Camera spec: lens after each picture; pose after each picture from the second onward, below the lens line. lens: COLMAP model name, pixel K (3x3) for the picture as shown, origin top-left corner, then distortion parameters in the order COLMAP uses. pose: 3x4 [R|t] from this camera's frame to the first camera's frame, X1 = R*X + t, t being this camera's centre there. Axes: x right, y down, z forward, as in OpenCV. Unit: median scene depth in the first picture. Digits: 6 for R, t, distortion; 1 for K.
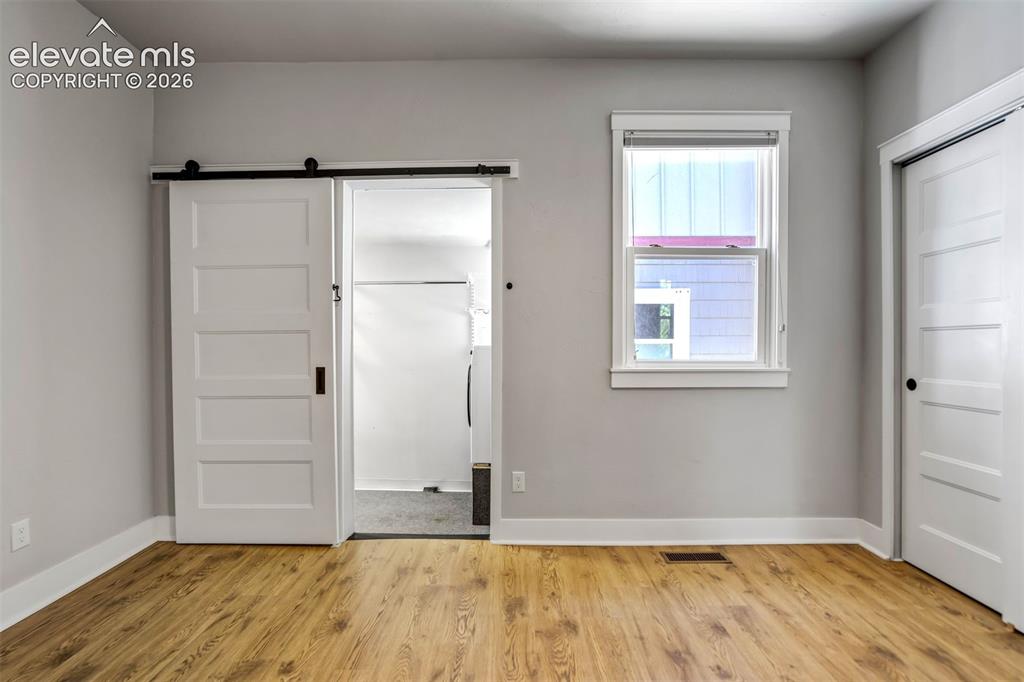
lens RADIAL K [[490.1, 0, 508.9], [0, 490.1, 332.5], [0, 0, 1]] dist [-0.043585, 0.024107]
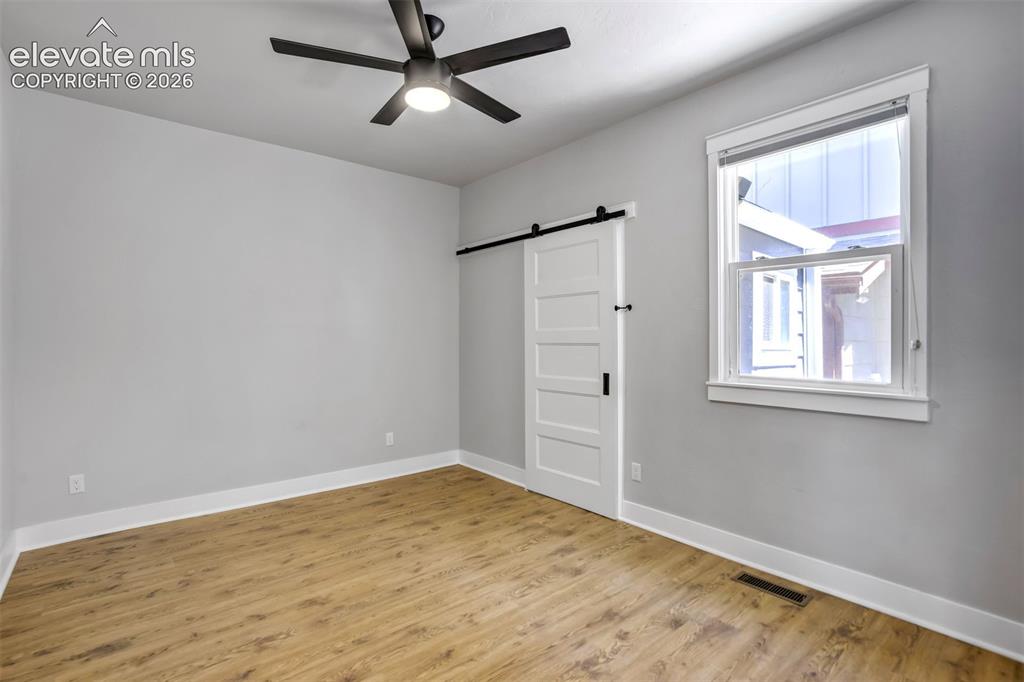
lens RADIAL K [[478.1, 0, 506.8], [0, 478.1, 332.6], [0, 0, 1]] dist [-0.047650, 0.023781]
pose [[0.653793, -0.008225, -0.756628, 0.719919], [-0.006749, 0.999838, -0.016701, -0.012026], [0.756643, 0.016025, 0.653632, 0.009375]]
